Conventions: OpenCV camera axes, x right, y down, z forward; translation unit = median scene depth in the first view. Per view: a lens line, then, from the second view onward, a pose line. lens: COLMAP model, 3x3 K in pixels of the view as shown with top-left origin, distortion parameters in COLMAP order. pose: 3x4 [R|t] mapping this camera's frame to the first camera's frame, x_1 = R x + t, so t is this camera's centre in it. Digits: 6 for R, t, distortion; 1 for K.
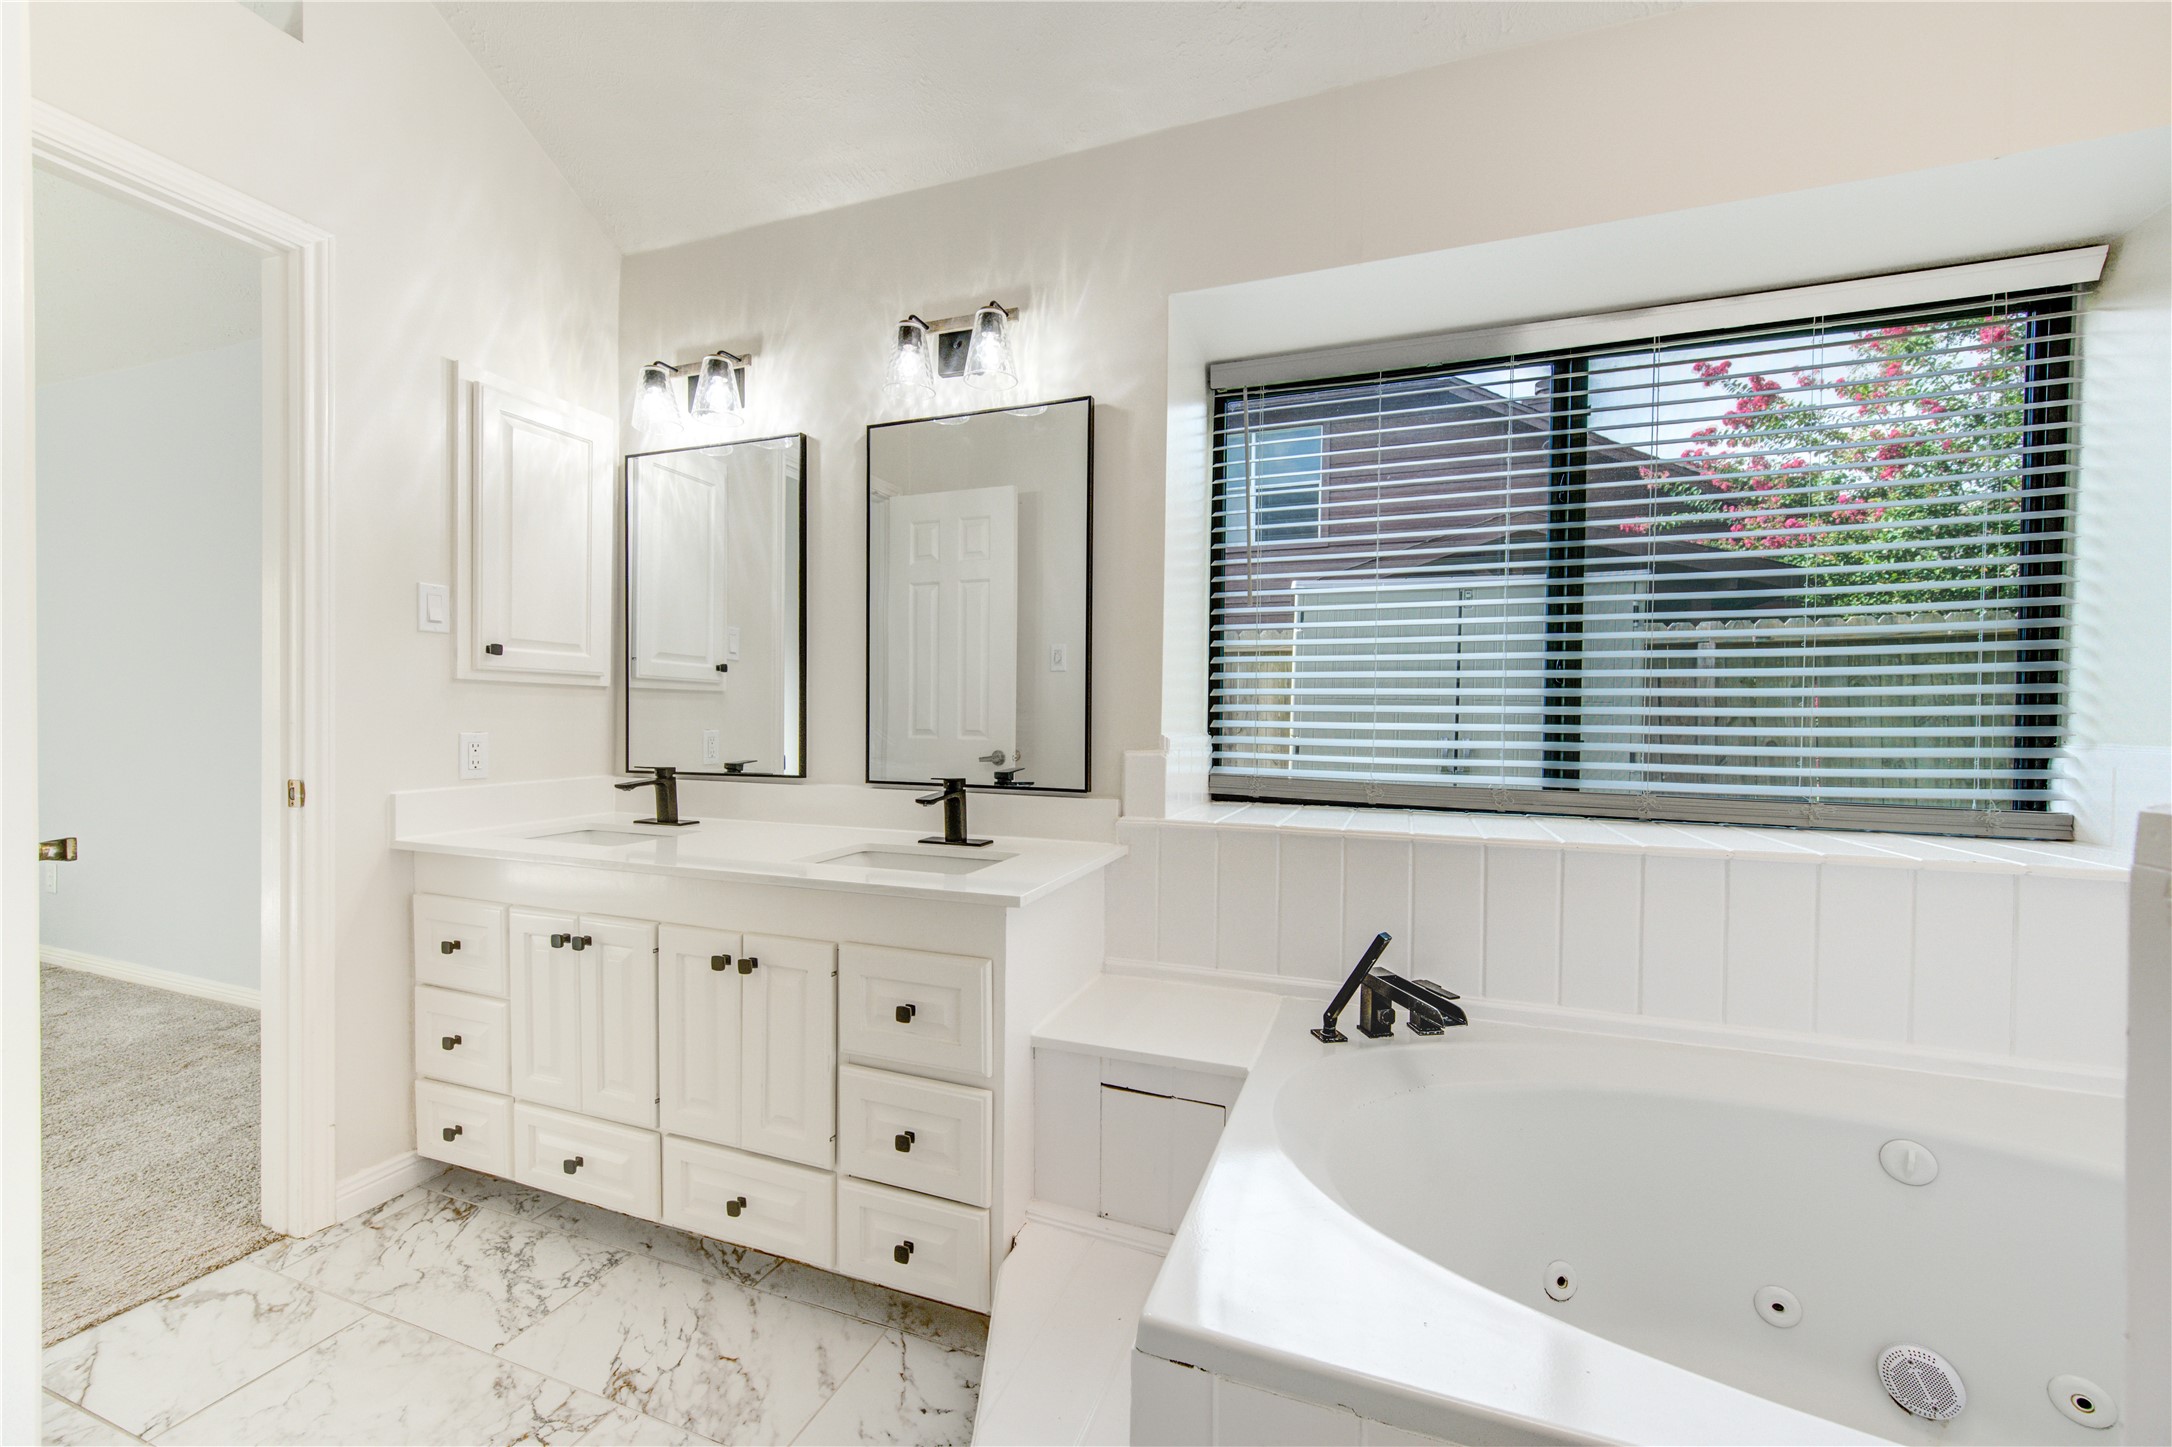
lens RADIAL K [[822.9, 0, 1100.6], [0, 822.9, 727.5], [0, 0, 1]] dist [0.000692, -0.000139]
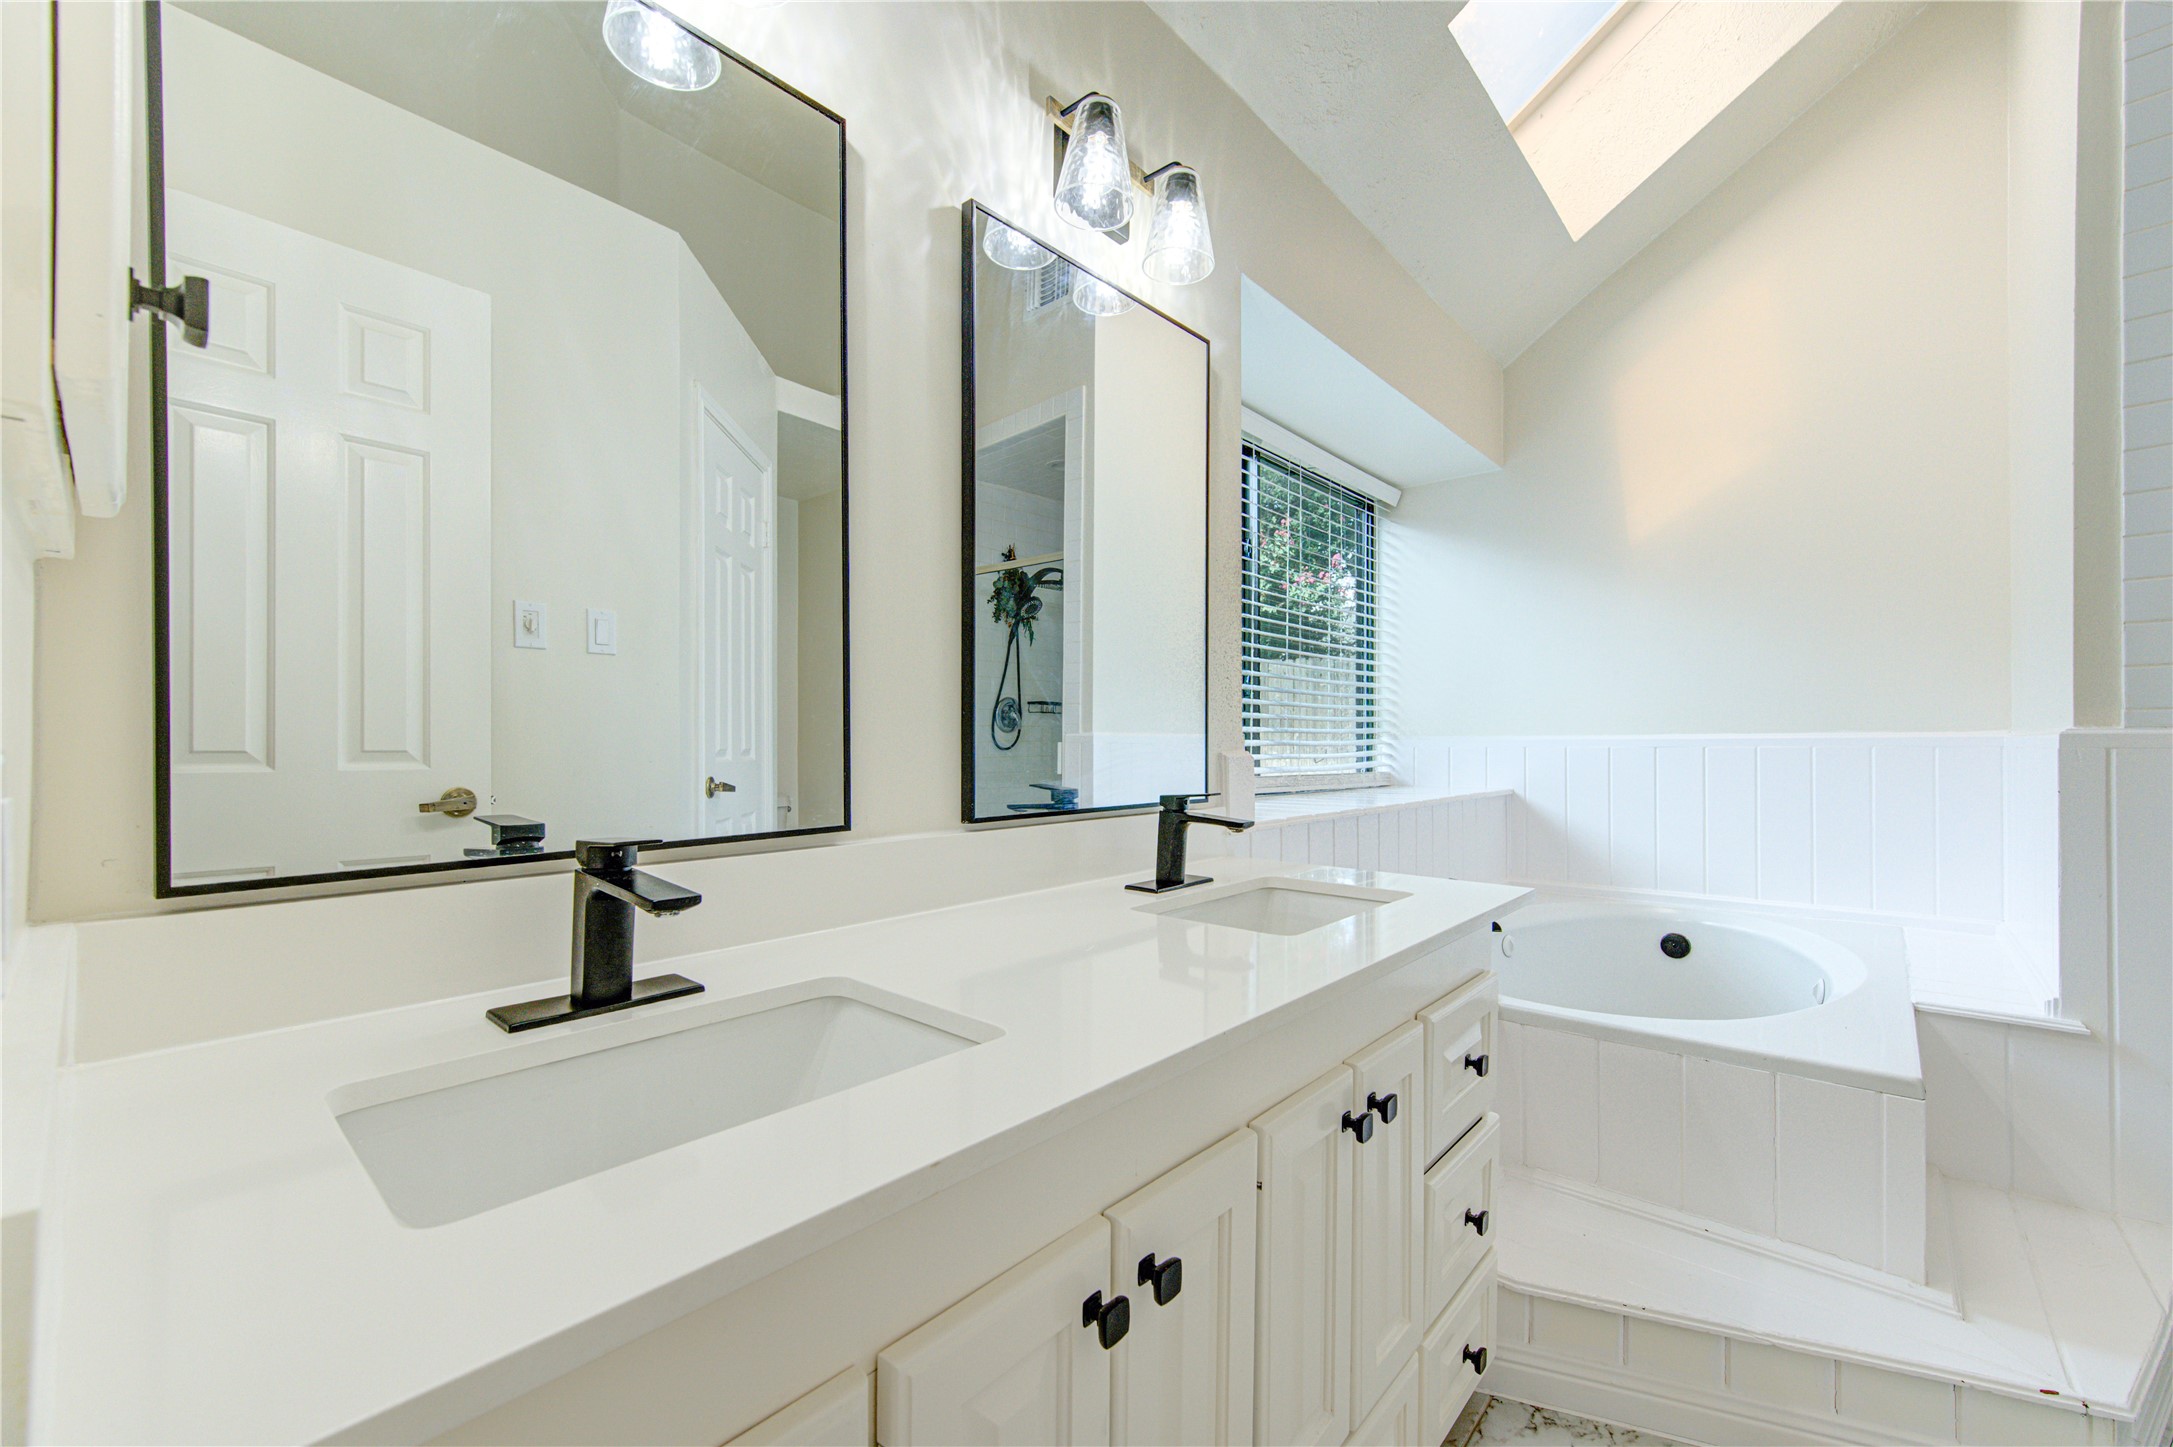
lens RADIAL K [[891.0, 0, 1092.9], [0, 891.0, 740.5], [0, 0, 1]] dist [0.002118, 0.000359]
pose [[0.364730, -0.007096, 0.931086, -0.876668], [0.022442, 0.999747, -0.001172, 0.013655], [-0.930843, 0.021323, 0.364797, 0.739534]]
